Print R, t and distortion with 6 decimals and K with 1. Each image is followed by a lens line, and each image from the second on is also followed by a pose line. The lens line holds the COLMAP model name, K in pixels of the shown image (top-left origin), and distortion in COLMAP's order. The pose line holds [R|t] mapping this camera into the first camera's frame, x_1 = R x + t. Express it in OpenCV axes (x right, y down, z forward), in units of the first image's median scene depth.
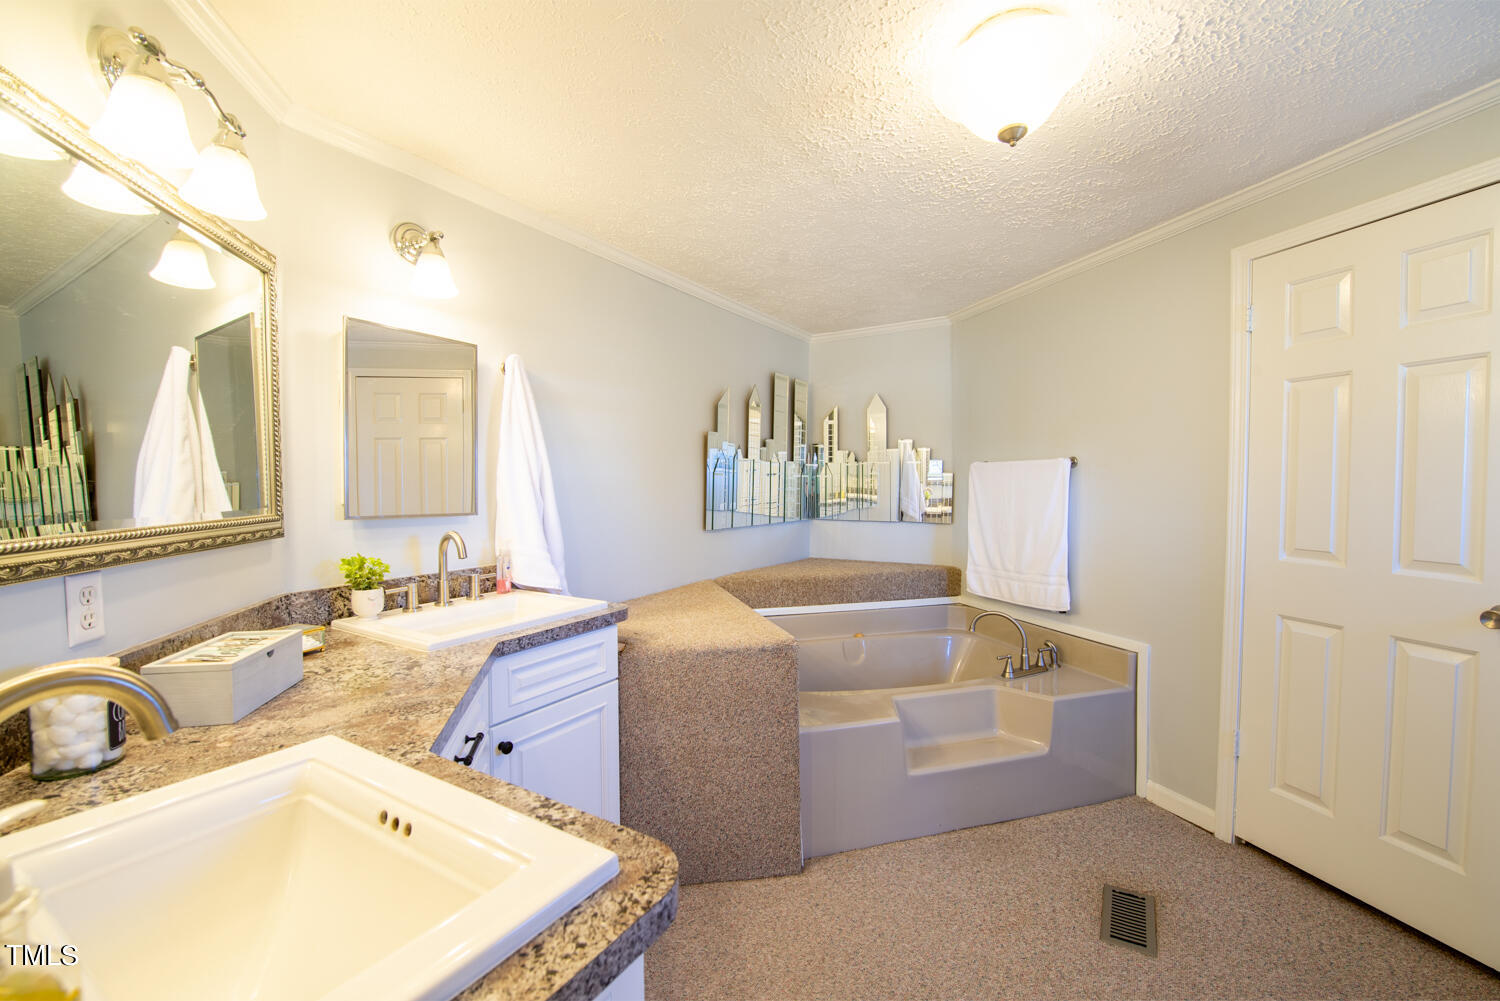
lens RADIAL K [[632.7, 0, 755.0], [0, 632.7, 502.9], [0, 0, 1]] dist [-0.002256, -0.000117]
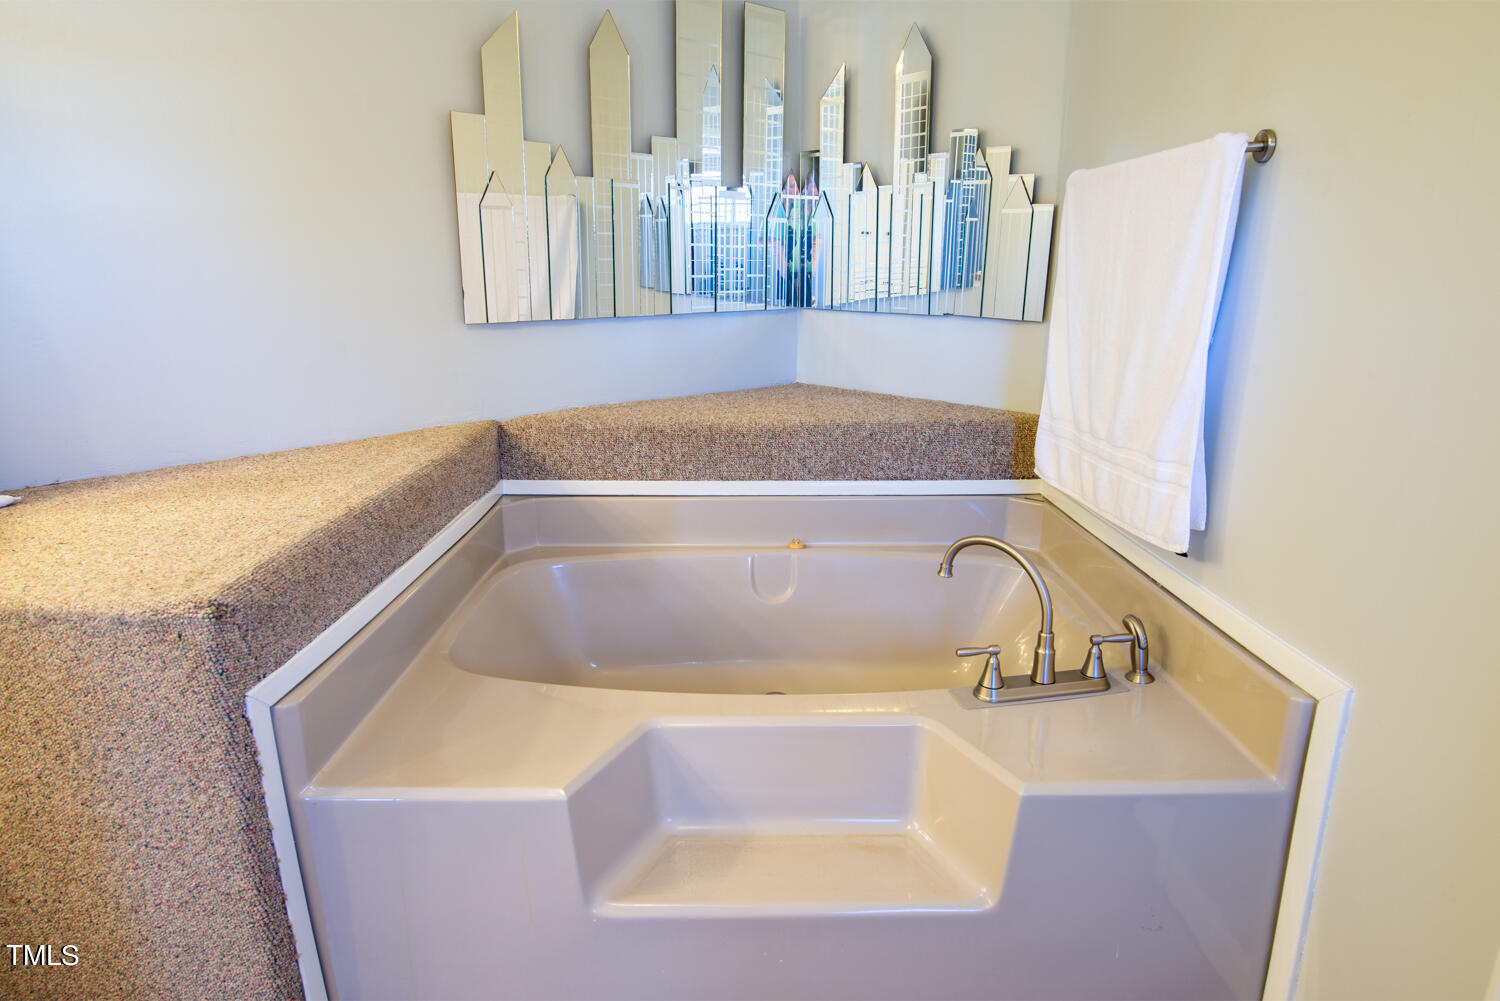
lens RADIAL K [[883.0, 0, 747.4], [0, 883.0, 497.5], [0, 0, 1]] dist [-0.005224, -0.001347]
pose [[0.959392, 0.075374, -0.271819, 0.375223], [-0.010632, 0.972616, 0.232176, 0.014568], [0.281876, -0.219858, 0.933921, 0.418698]]
